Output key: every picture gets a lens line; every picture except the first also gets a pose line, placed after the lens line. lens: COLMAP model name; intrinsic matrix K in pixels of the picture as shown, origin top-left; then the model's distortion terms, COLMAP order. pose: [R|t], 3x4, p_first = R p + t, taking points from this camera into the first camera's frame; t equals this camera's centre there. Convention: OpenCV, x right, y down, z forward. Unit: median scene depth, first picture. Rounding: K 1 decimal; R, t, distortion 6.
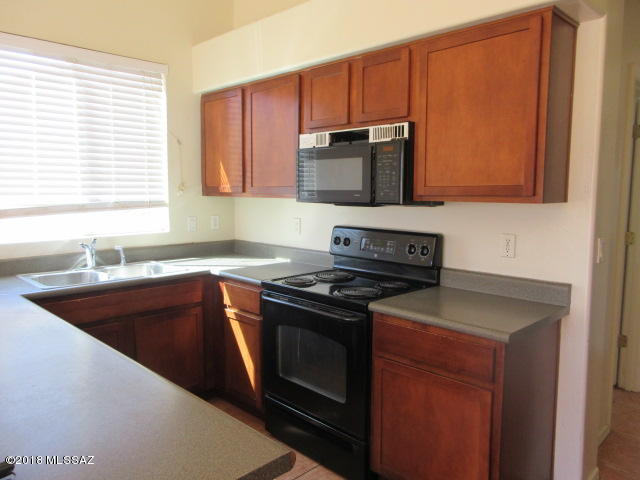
lens RADIAL K [[476.2, 0, 321.1], [0, 476.2, 239.7], [0, 0, 1]] dist [-0.005307, 0.000818]
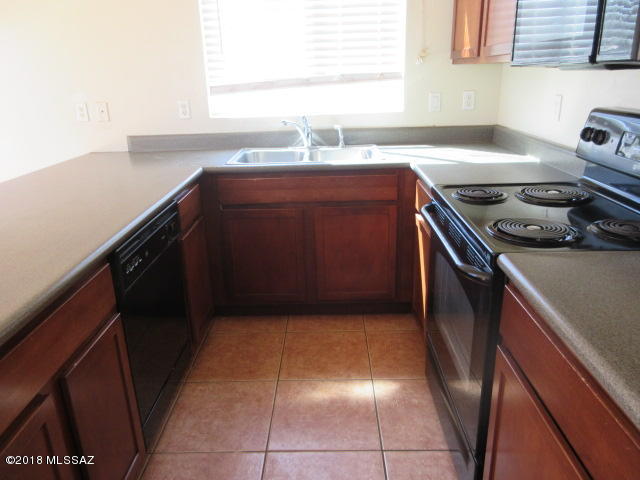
lens RADIAL K [[476.2, 0, 319.4], [0, 476.2, 237.8], [0, 0, 1]] dist [-0.005307, 0.000818]
pose [[0.687325, 0.211770, -0.694793, 0.227885], [-0.040712, 0.966283, 0.254245, -0.009281], [0.725208, -0.146462, 0.672772, 0.330602]]
